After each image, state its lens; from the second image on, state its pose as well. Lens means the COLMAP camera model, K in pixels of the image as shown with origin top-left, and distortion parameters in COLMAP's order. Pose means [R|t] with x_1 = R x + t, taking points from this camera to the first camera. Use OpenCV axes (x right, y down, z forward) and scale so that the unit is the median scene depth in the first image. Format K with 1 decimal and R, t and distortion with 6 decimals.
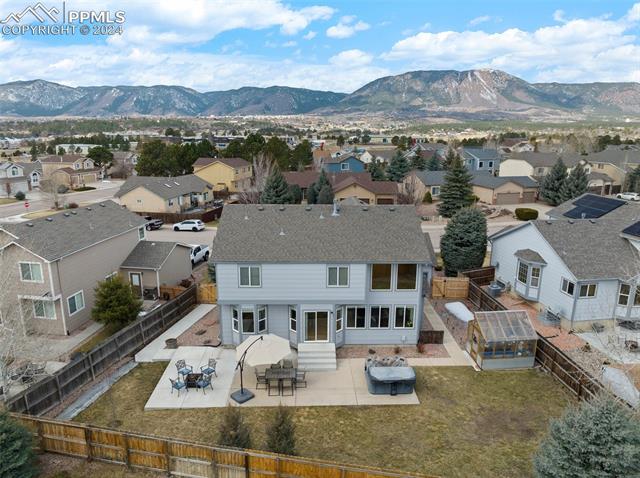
lens RADIAL K [[450.8, 0, 320.0], [0, 450.8, 239.0], [0, 0, 1]] dist [-0.042354, 0.006126]
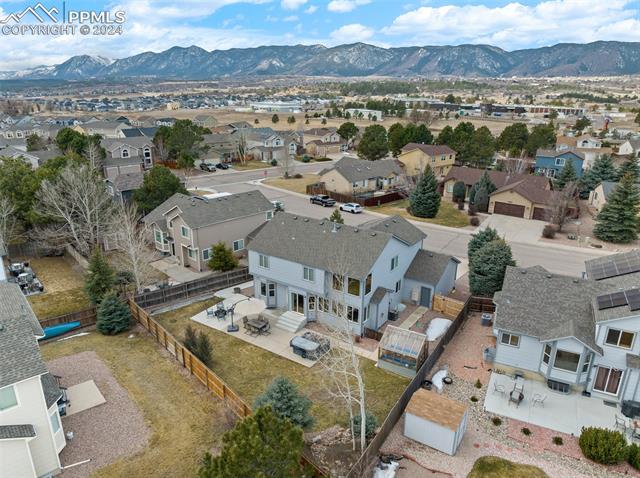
lens RADIAL K [[450.8, 0, 320.0], [0, 450.8, 239.0], [0, 0, 1]] dist [-0.042354, 0.006126]
pose [[0.811009, 0.189612, -0.553455, 0.825868], [-0.143152, 0.981581, 0.126517, -0.213705], [0.567250, -0.023378, 0.823214, -0.192444]]
